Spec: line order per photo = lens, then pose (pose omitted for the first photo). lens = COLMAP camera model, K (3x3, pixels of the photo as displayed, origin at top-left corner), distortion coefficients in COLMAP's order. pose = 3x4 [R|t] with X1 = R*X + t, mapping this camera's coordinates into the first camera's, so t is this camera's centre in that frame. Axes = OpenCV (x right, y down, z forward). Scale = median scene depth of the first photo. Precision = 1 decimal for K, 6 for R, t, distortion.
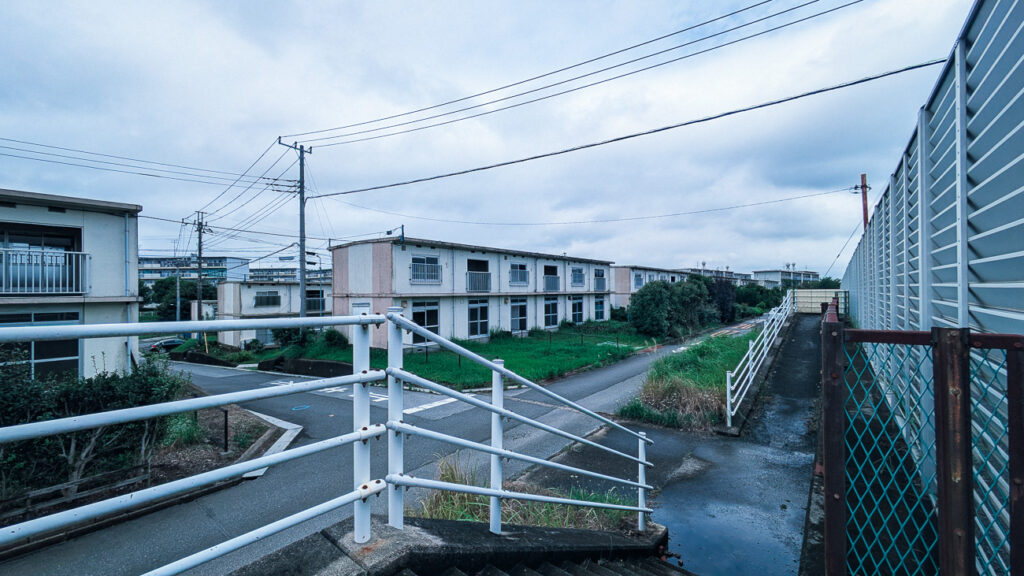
lens RADIAL K [[397.9, 0, 504.8], [0, 397.9, 287.4], [0, 0, 1]] dist [0.000001, 0.000006]
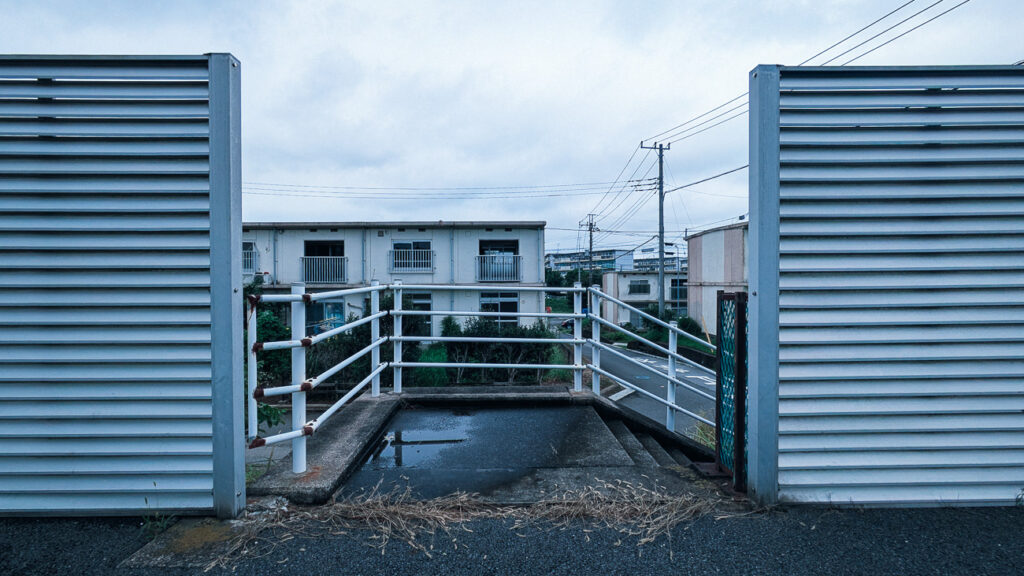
lens RADIAL K [[428.2, 0, 508.8], [0, 428.2, 287.4], [0, 0, 1]] dist [-0.001241, 0.002331]
pose [[0.651514, 0.013481, -0.758517, 0.103978], [0.006119, 0.999716, 0.023024, 0.000906], [0.758612, -0.019642, 0.651246, -0.071857]]
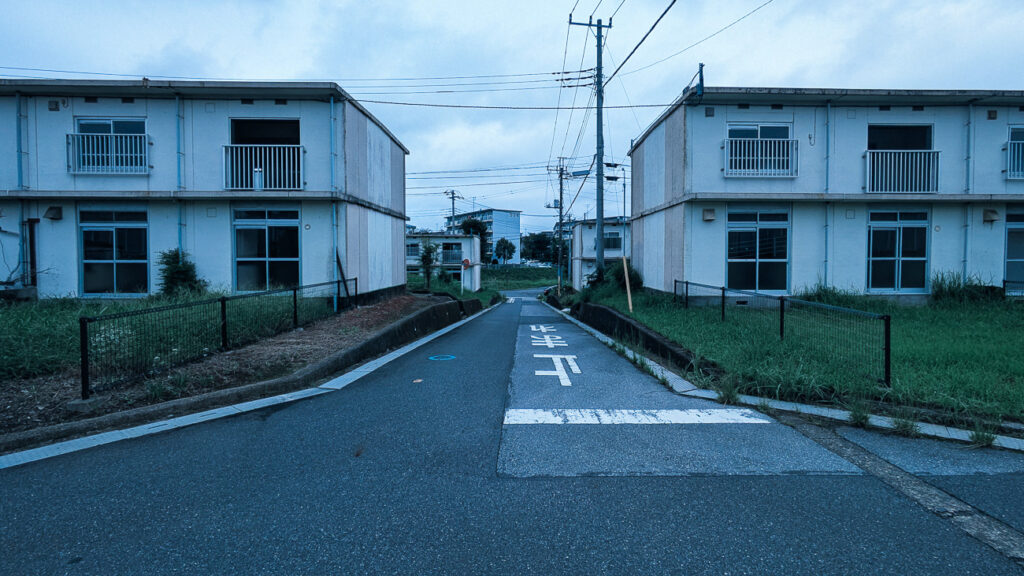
lens RADIAL K [[428.2, 0, 543.3], [0, 428.2, 269.4], [0, 0, 1]] dist [-0.001241, 0.002331]
pose [[0.669493, 0.028666, -0.742265, 0.029480], [0.001611, 0.999197, 0.040042, 0.079112], [0.742816, -0.028004, 0.668909, 0.370446]]
